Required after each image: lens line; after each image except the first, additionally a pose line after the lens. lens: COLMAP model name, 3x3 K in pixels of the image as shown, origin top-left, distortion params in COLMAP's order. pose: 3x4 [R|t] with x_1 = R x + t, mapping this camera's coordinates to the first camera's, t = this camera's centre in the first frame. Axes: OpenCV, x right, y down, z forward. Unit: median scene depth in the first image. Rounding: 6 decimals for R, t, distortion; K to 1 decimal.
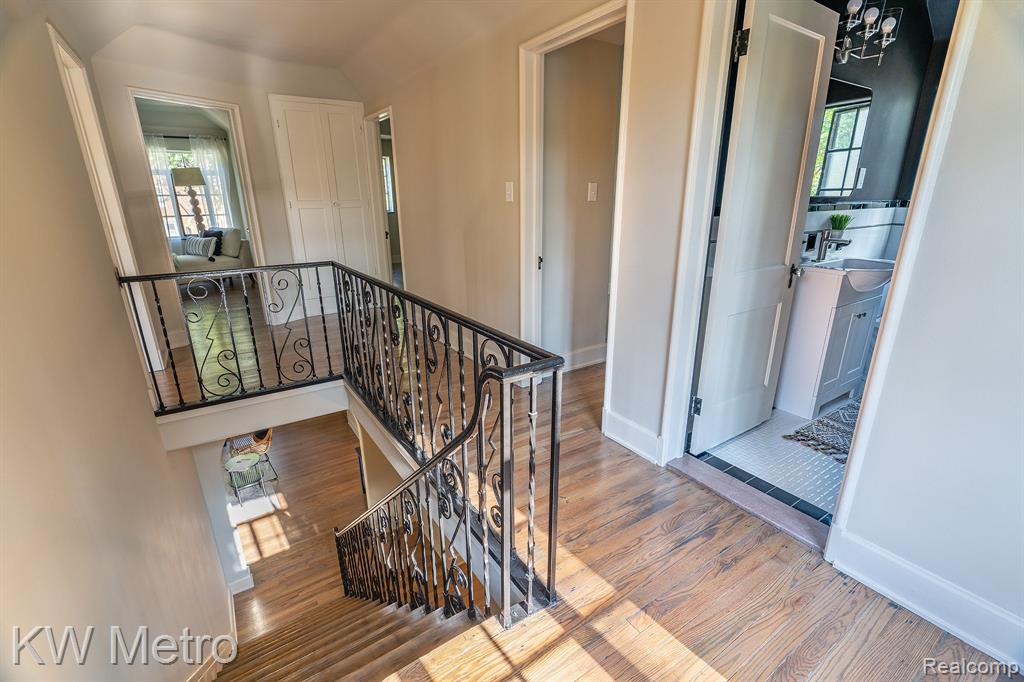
lens RADIAL K [[458.8, 0, 512.0], [0, 458.8, 341.0], [0, 0, 1]] dist [-0.001005, -0.000091]
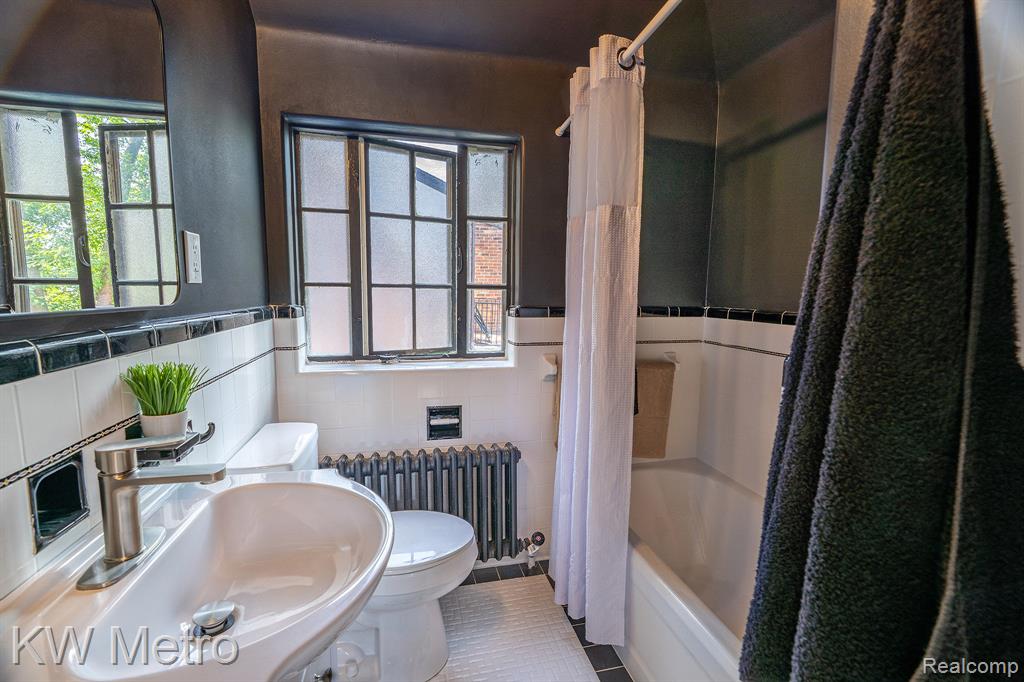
lens RADIAL K [[458.8, 0, 512.0], [0, 458.8, 341.0], [0, 0, 1]] dist [-0.001005, -0.000091]
pose [[0.340318, -0.101327, 0.934835, 0.431995], [0.266032, 0.963934, 0.007635, -0.197326], [-0.901893, 0.246097, 0.355001, 0.567649]]
